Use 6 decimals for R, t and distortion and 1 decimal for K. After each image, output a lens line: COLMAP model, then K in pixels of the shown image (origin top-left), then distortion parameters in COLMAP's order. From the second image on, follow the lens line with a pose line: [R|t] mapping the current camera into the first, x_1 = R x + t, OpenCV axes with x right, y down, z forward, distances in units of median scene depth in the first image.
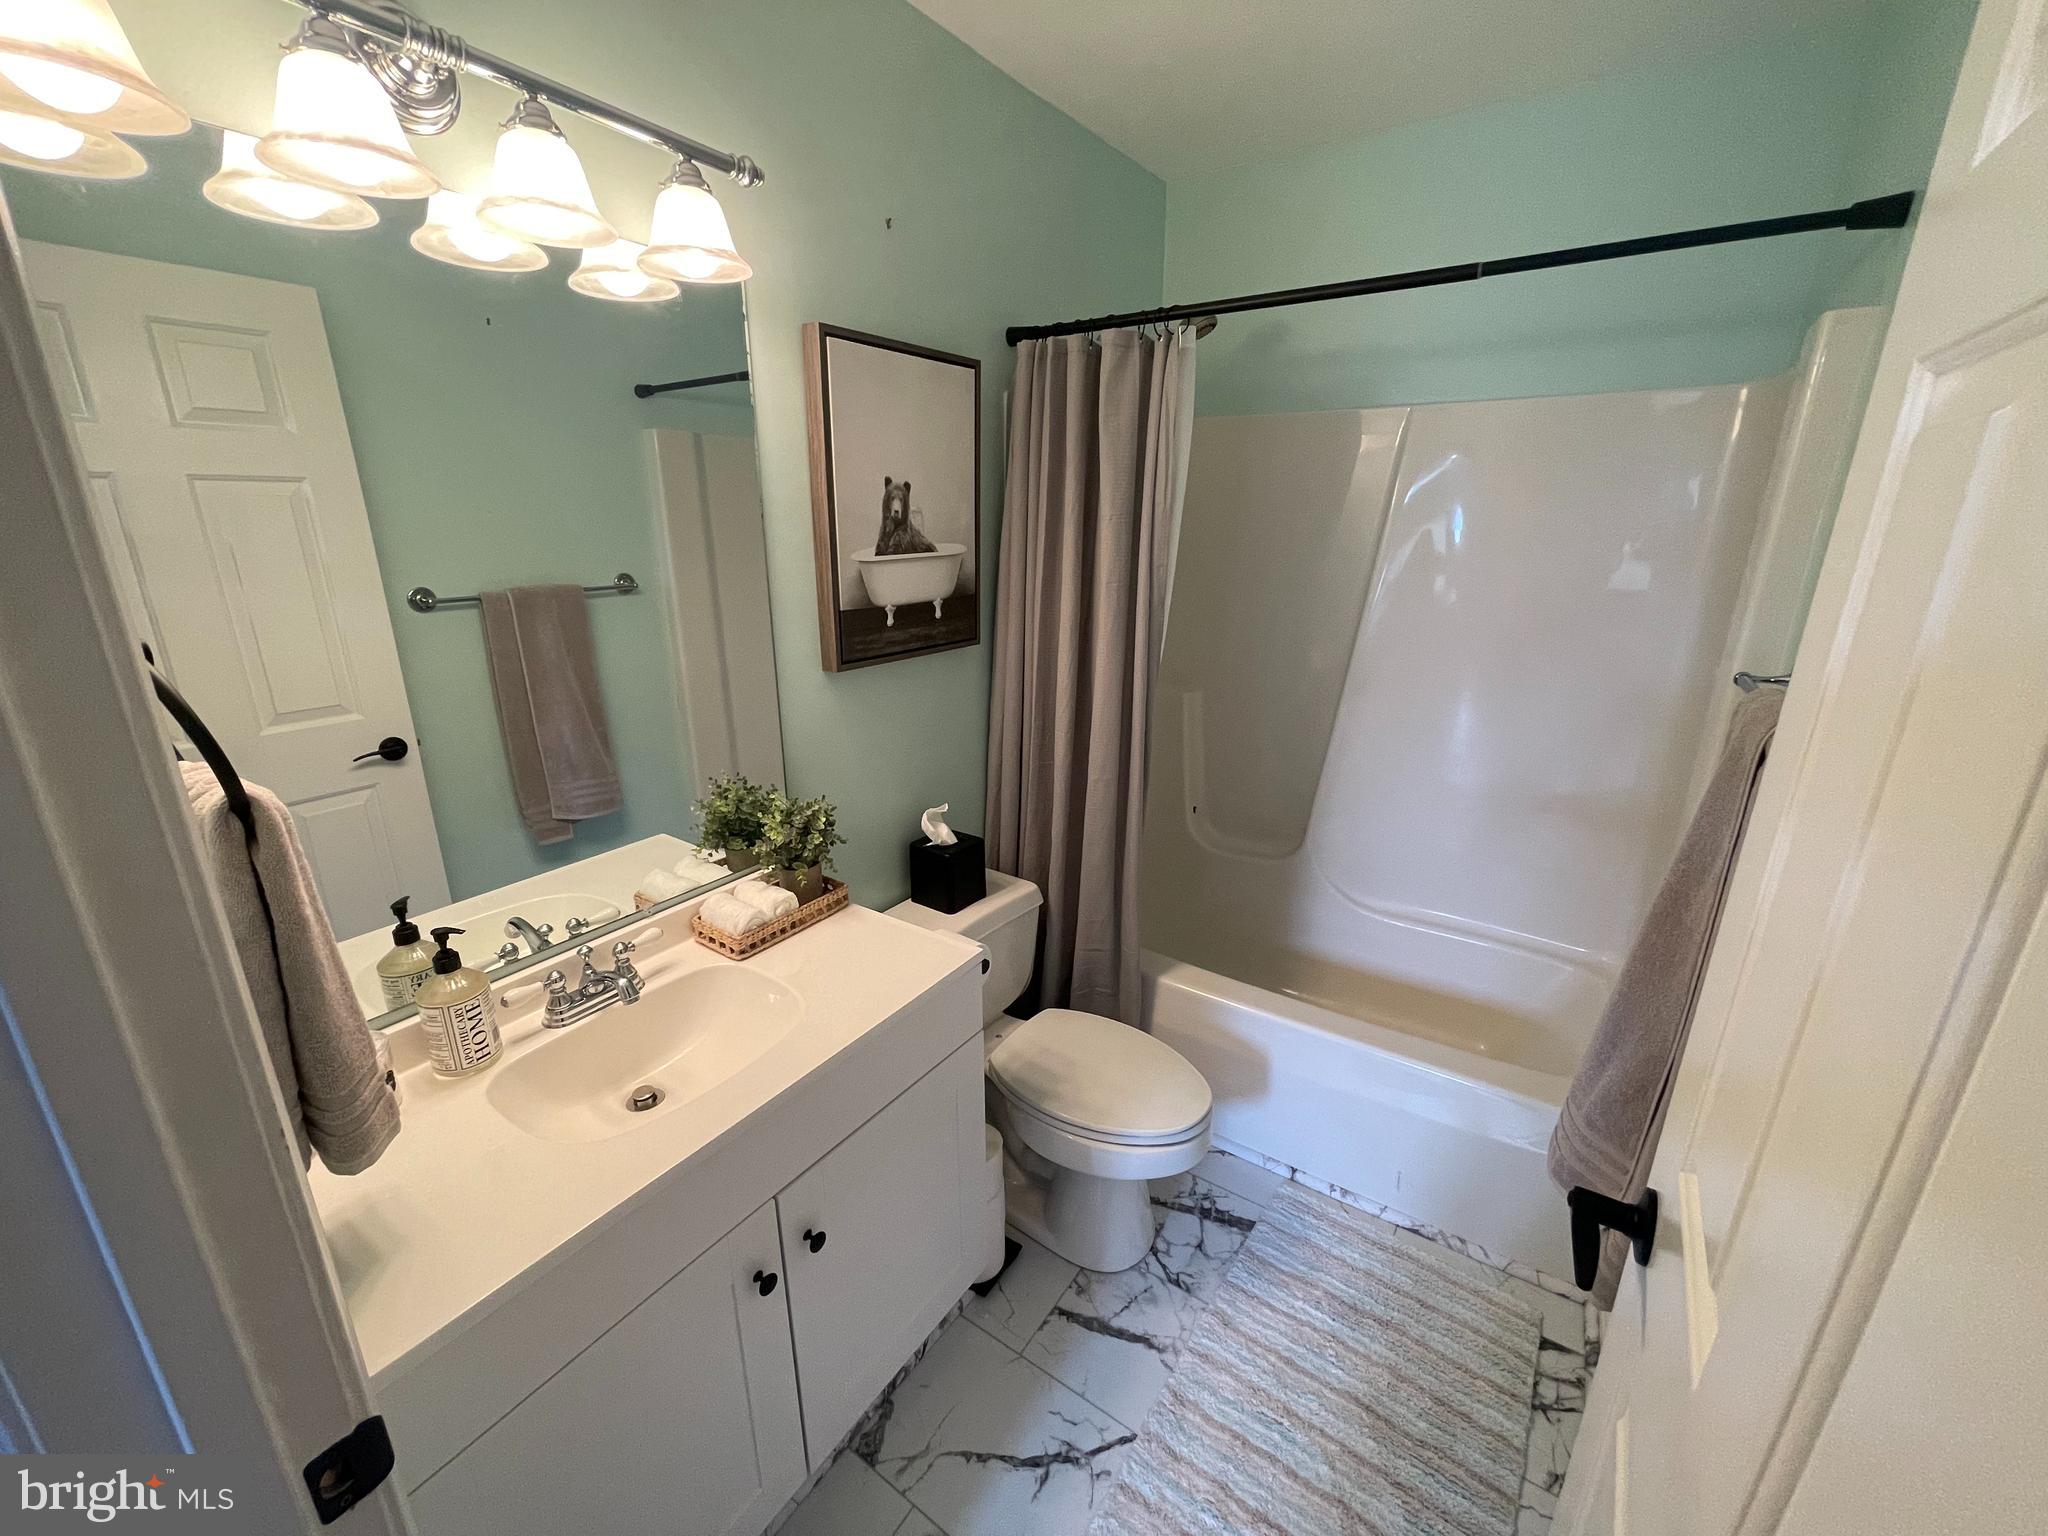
lens RADIAL K [[827.5, 0, 1019.6], [0, 827.5, 767.0], [0, 0, 1]] dist [0.000594, 0.000802]
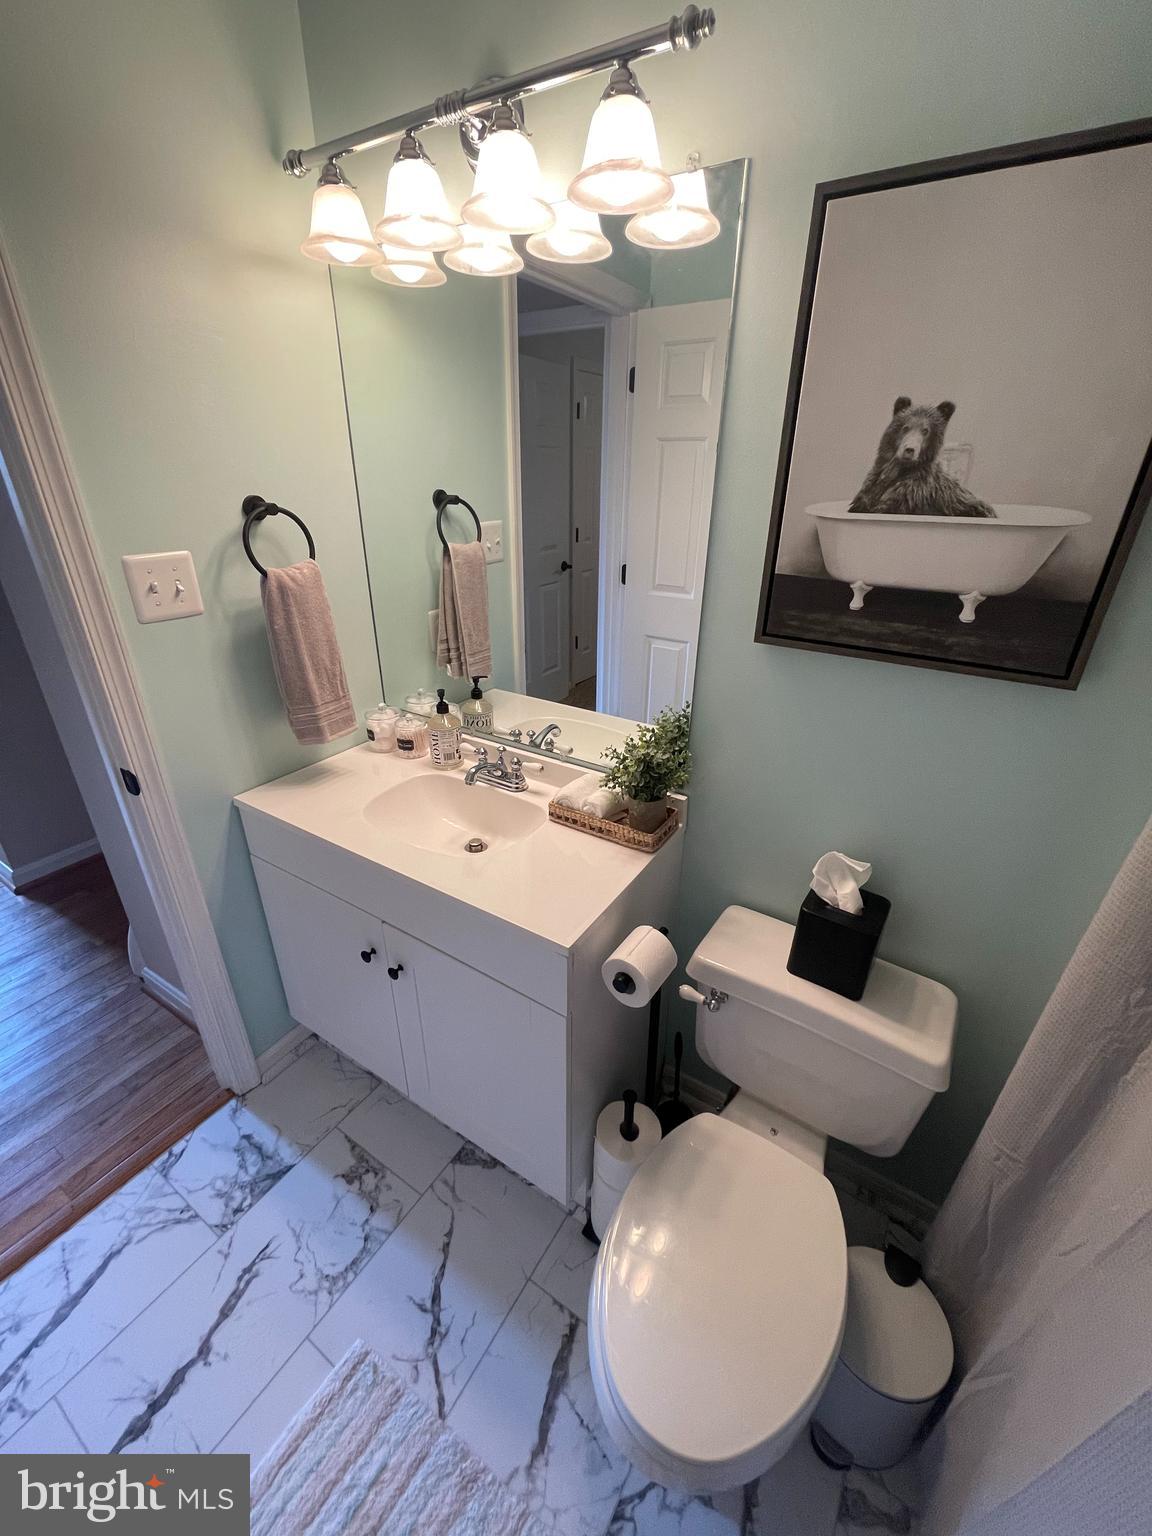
lens RADIAL K [[620.6, 0, 570.1], [0, 620.6, 760.8], [0, 0, 1]] dist [0.000594, 0.000802]
pose [[0.040827, 0.430100, -0.901857, 0.428575], [-0.303603, 0.865273, 0.398909, -0.207547], [0.951924, 0.257520, 0.165906, 0.719583]]
